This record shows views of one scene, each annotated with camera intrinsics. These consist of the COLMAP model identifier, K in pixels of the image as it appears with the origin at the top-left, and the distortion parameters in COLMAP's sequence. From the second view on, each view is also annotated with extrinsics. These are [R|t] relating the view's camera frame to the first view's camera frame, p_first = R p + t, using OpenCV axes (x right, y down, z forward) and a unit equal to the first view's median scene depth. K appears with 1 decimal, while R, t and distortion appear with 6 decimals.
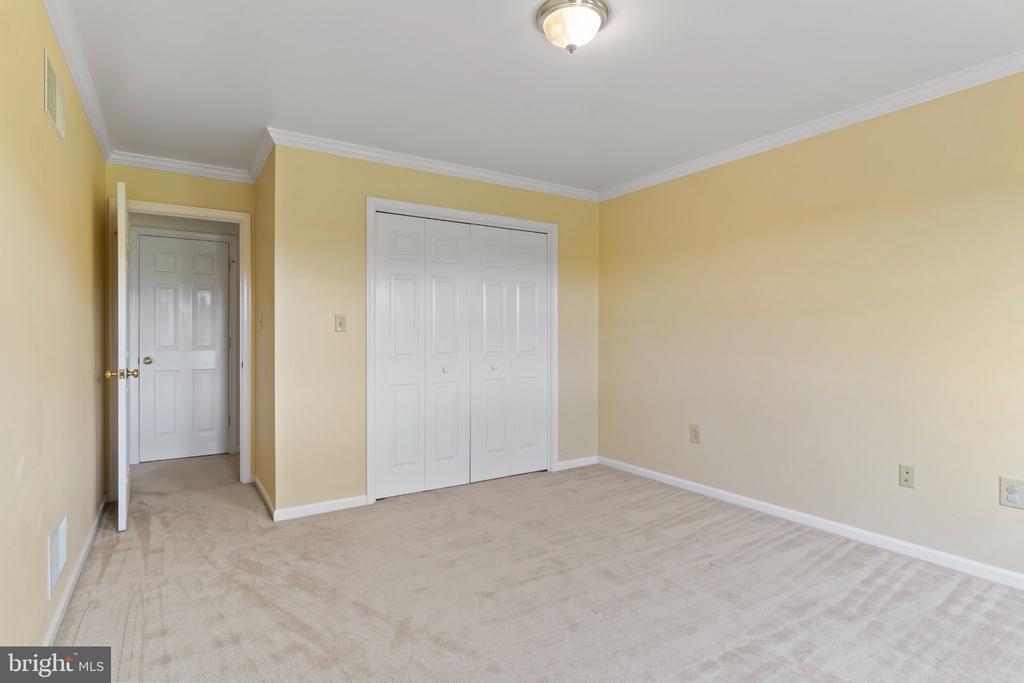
lens RADIAL K [[523.7, 0, 500.3], [0, 523.7, 337.5], [0, 0, 1]] dist [-0.001872, -0.000268]
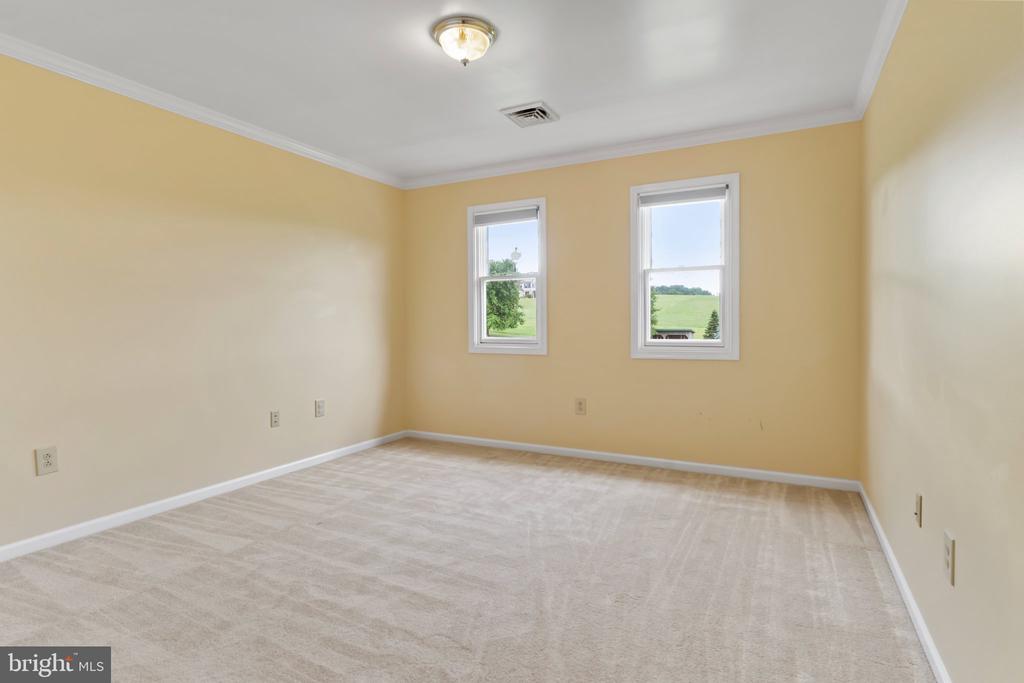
lens RADIAL K [[523.7, 0, 500.3], [0, 523.7, 337.5], [0, 0, 1]] dist [-0.001872, -0.000268]
pose [[-0.492262, -0.027511, 0.870012, -0.679566], [0.006441, 0.999358, 0.035246, 0.007170], [-0.870423, 0.022954, -0.491769, 1.123752]]
